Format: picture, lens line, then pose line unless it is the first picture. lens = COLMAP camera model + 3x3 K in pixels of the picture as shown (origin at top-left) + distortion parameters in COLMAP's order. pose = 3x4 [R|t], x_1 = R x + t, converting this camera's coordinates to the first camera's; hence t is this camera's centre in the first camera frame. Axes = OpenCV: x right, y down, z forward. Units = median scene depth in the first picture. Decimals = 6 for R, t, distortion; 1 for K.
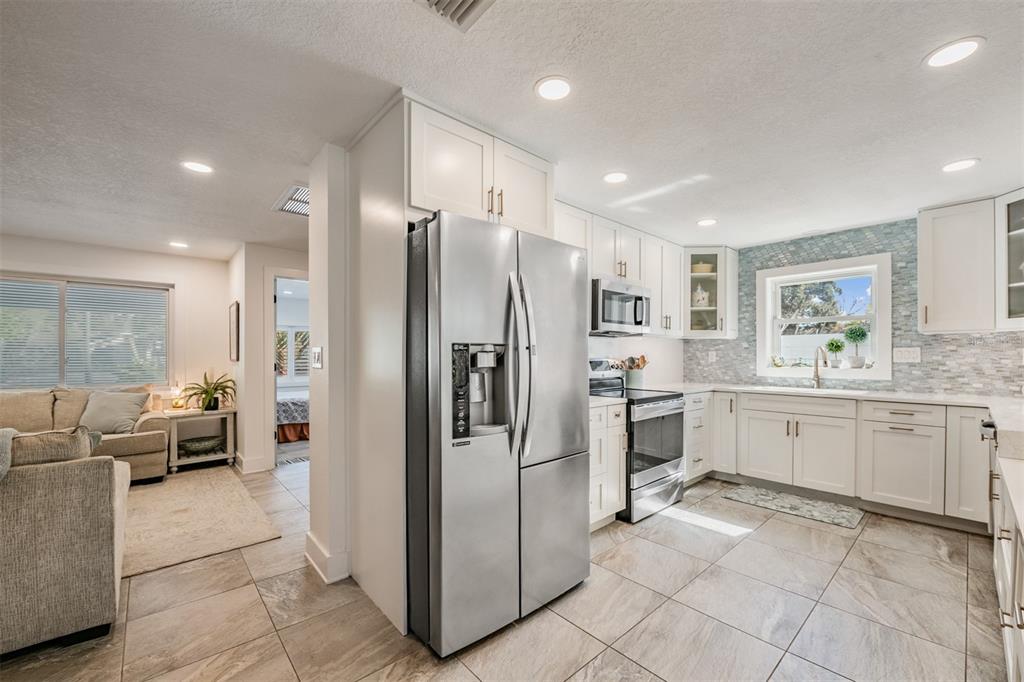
lens RADIAL K [[404.7, 0, 506.8], [0, 404.7, 353.6], [0, 0, 1]] dist [-0.008211, 0.000074]
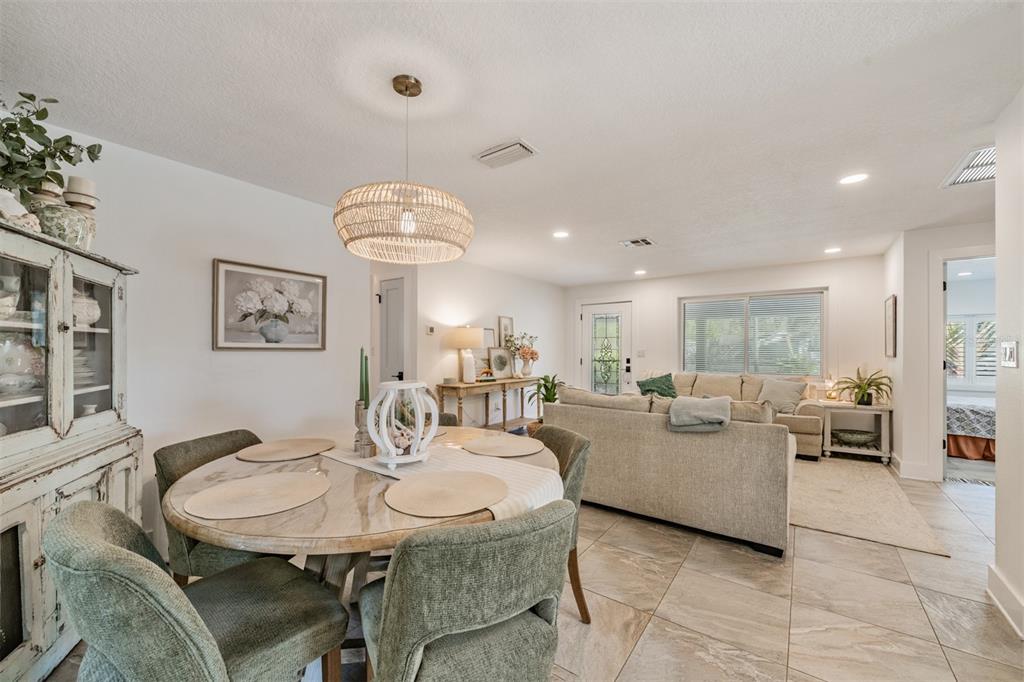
lens RADIAL K [[404.7, 0, 503.4], [0, 404.7, 349.5], [0, 0, 1]] dist [-0.008211, 0.000074]
pose [[0.212421, 0.001859, -0.977176, 0.068085], [-0.003441, 0.999993, 0.001154, 0.002045], [0.977172, 0.003118, 0.212426, -0.112452]]
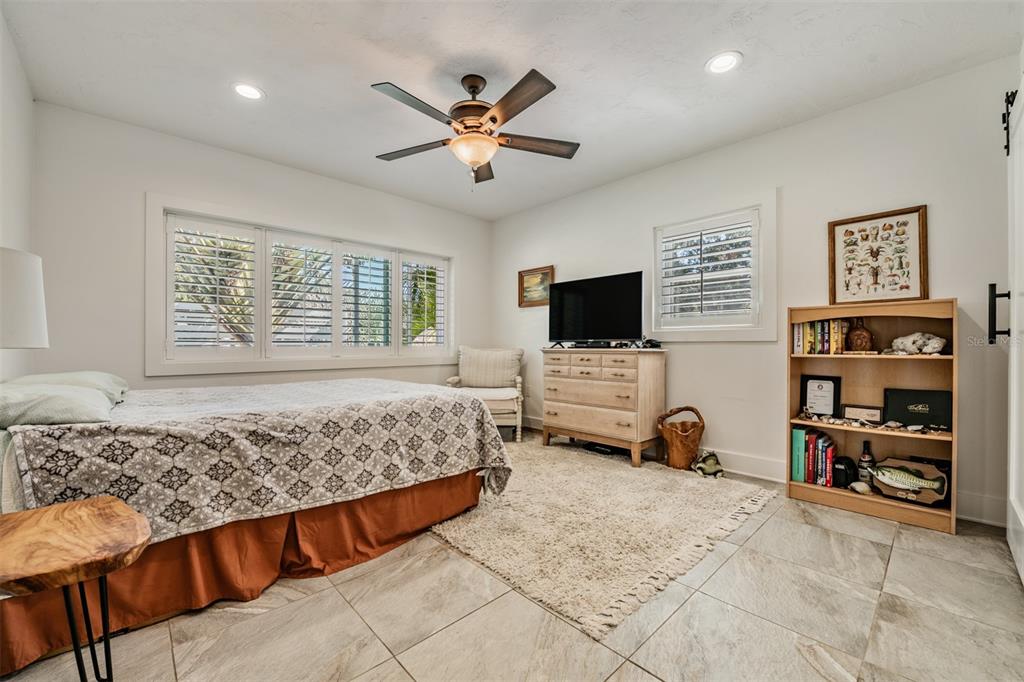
lens RADIAL K [[404.7, 0, 506.1], [0, 404.7, 347.5], [0, 0, 1]] dist [-0.008211, 0.000074]
pose [[0.999595, -0.004859, 0.028040, -0.501095], [0.005026, 0.999970, -0.005897, 0.093992], [-0.028011, 0.006035, 0.999589, 0.980769]]
